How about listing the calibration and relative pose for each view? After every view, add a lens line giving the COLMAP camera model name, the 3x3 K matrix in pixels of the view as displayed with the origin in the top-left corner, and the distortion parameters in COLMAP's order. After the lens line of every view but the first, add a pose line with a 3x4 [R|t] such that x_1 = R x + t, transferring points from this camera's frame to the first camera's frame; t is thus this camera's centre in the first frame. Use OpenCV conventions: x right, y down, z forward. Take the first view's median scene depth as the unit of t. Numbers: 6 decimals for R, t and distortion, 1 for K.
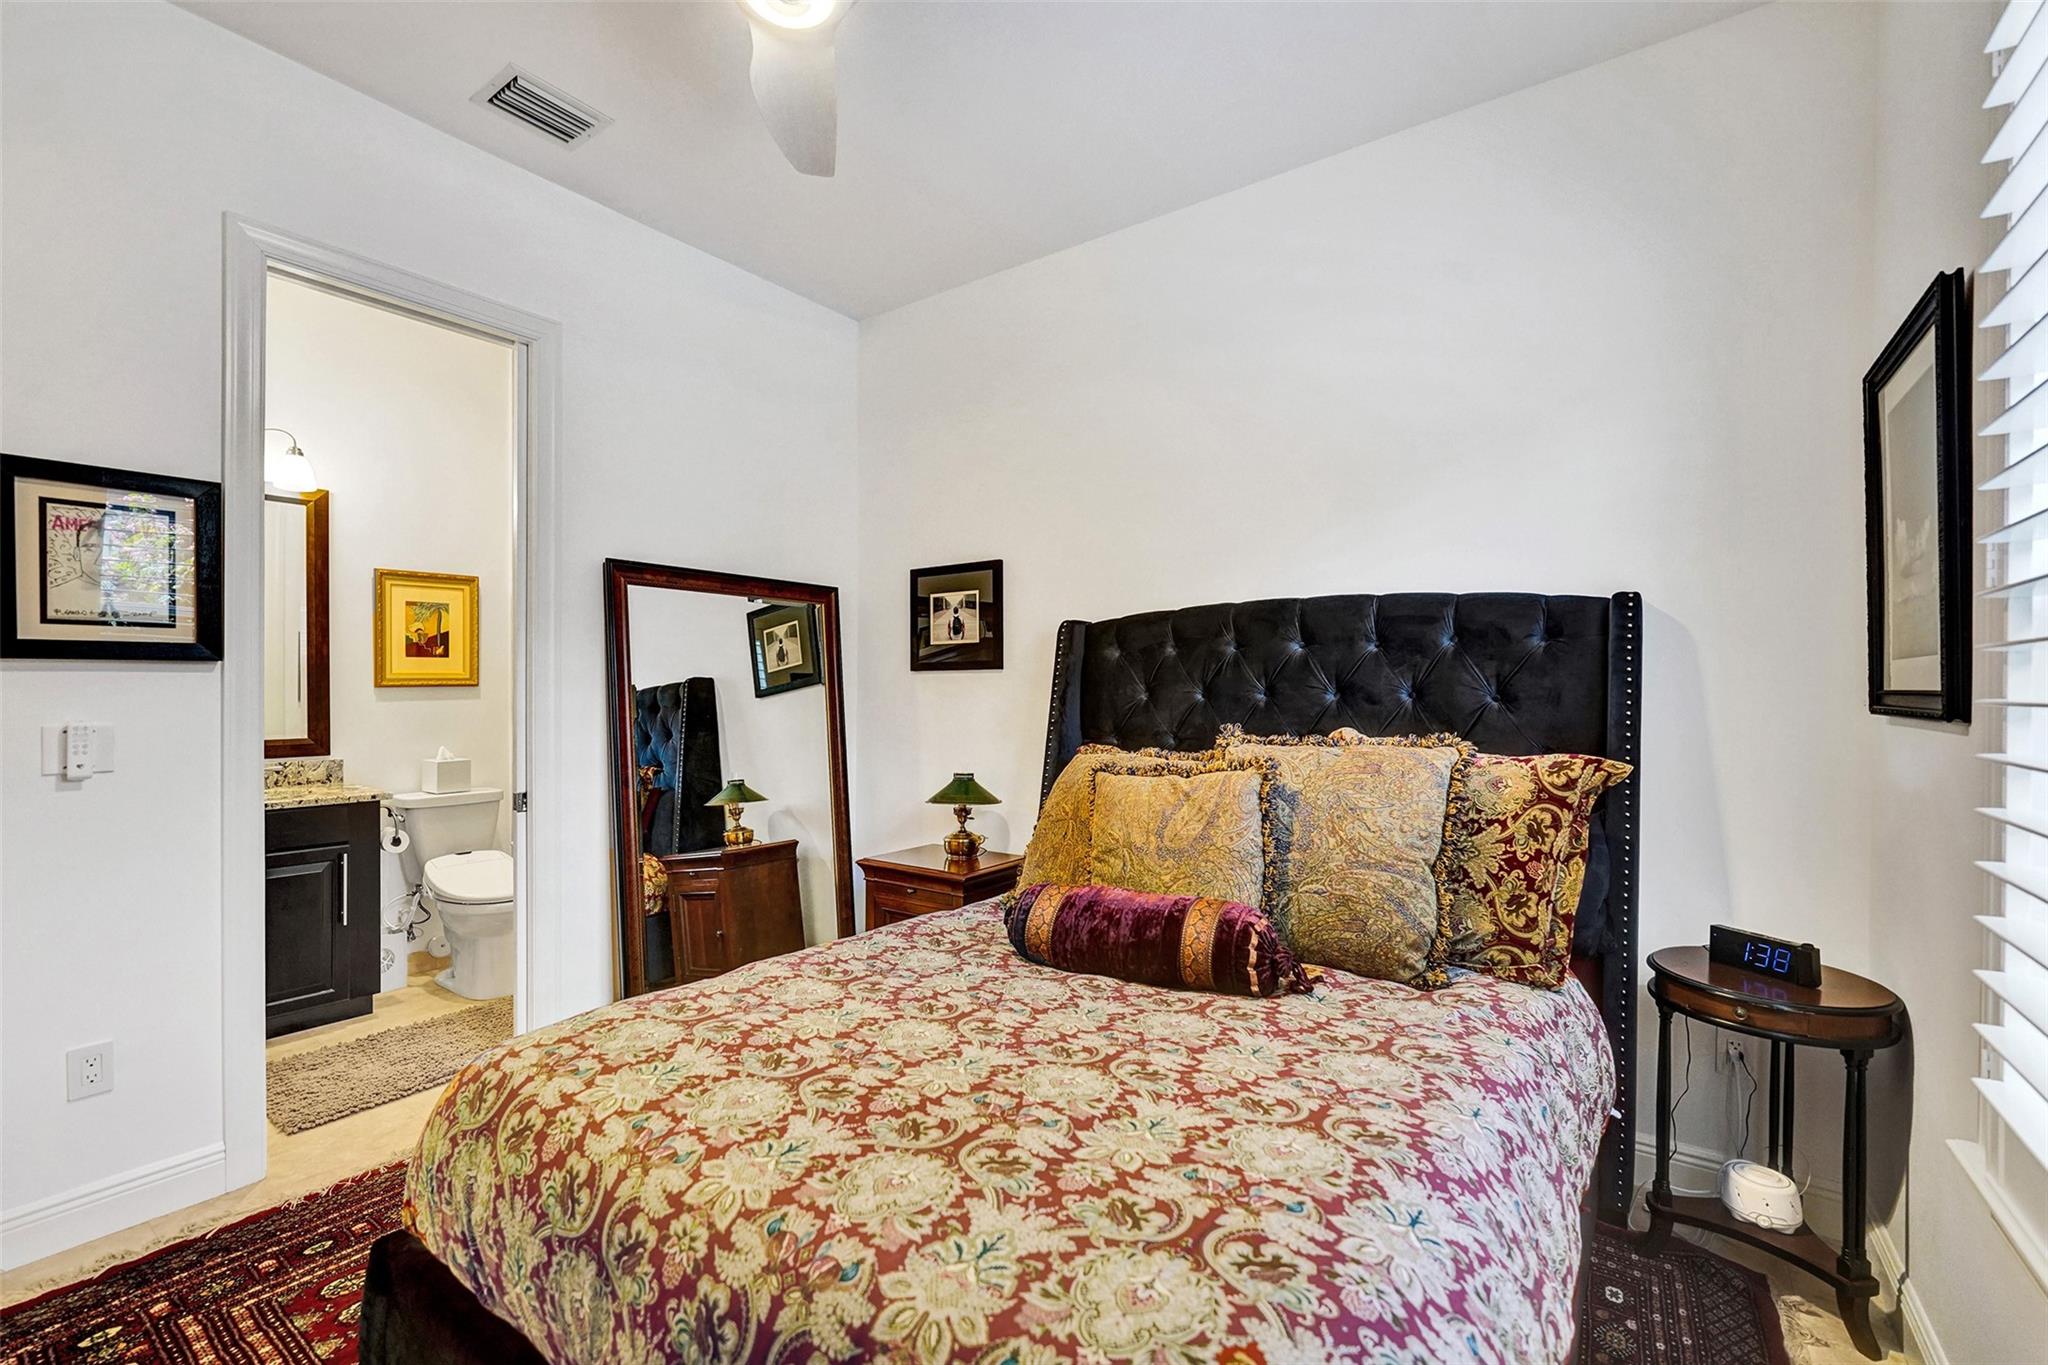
lens RADIAL K [[856.0, 0, 1018.5], [0, 856.0, 688.8], [0, 0, 1]] dist [-0.016476, -0.000191]
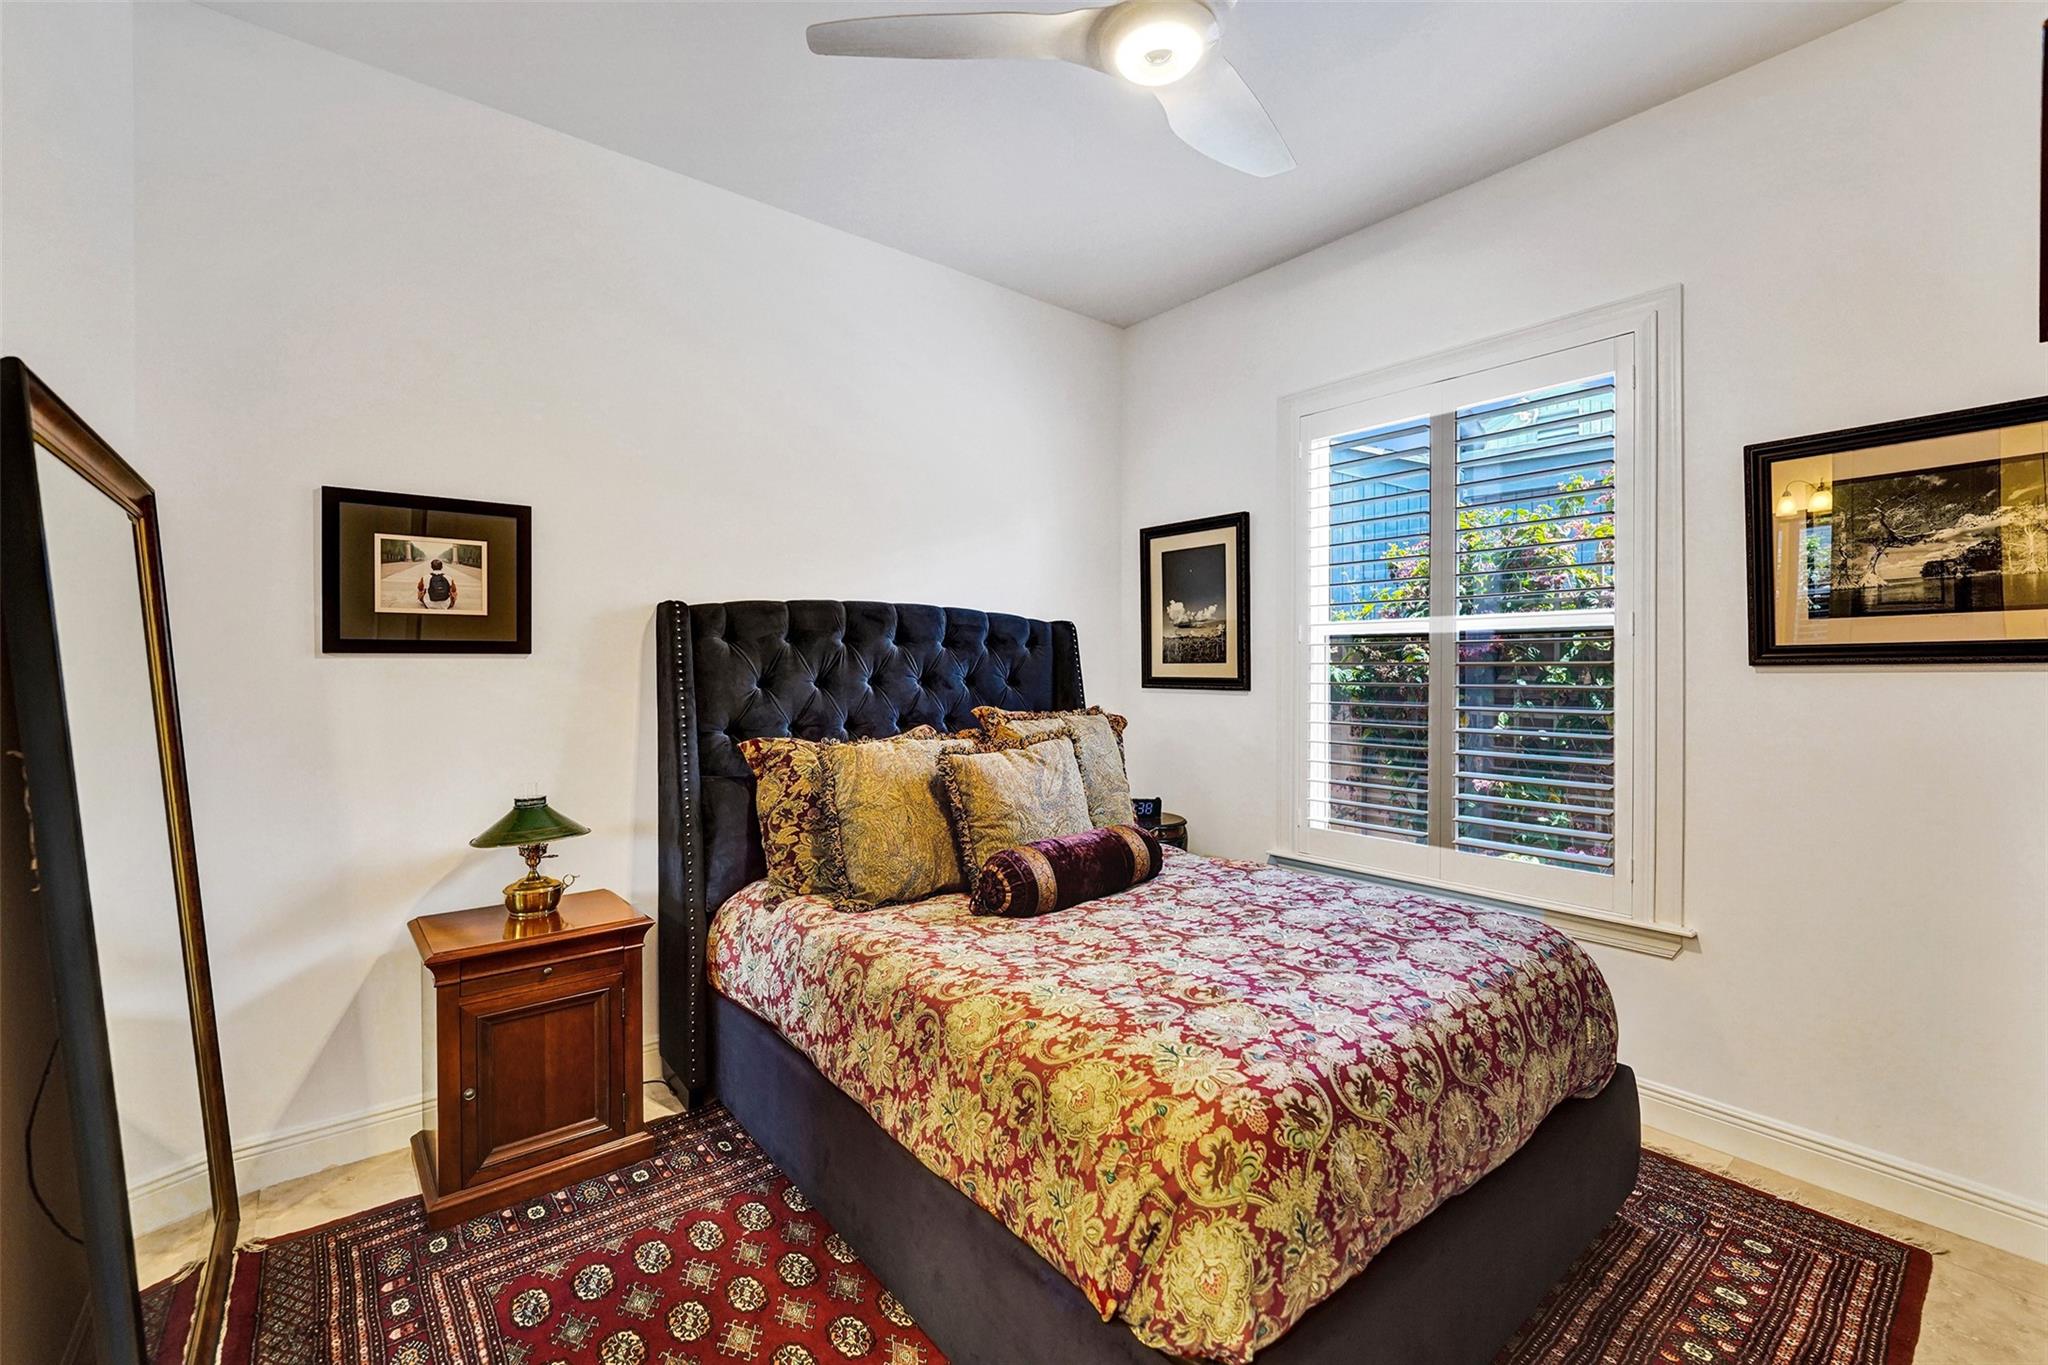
lens RADIAL K [[856.0, 0, 1018.4], [0, 856.0, 676.3], [0, 0, 1]] dist [-0.016476, -0.000191]
pose [[0.275548, -0.006806, 0.961263, -0.714448], [0.001712, 0.999977, 0.006589, -0.009080], [-0.961286, -0.000170, 0.275553, 0.453694]]
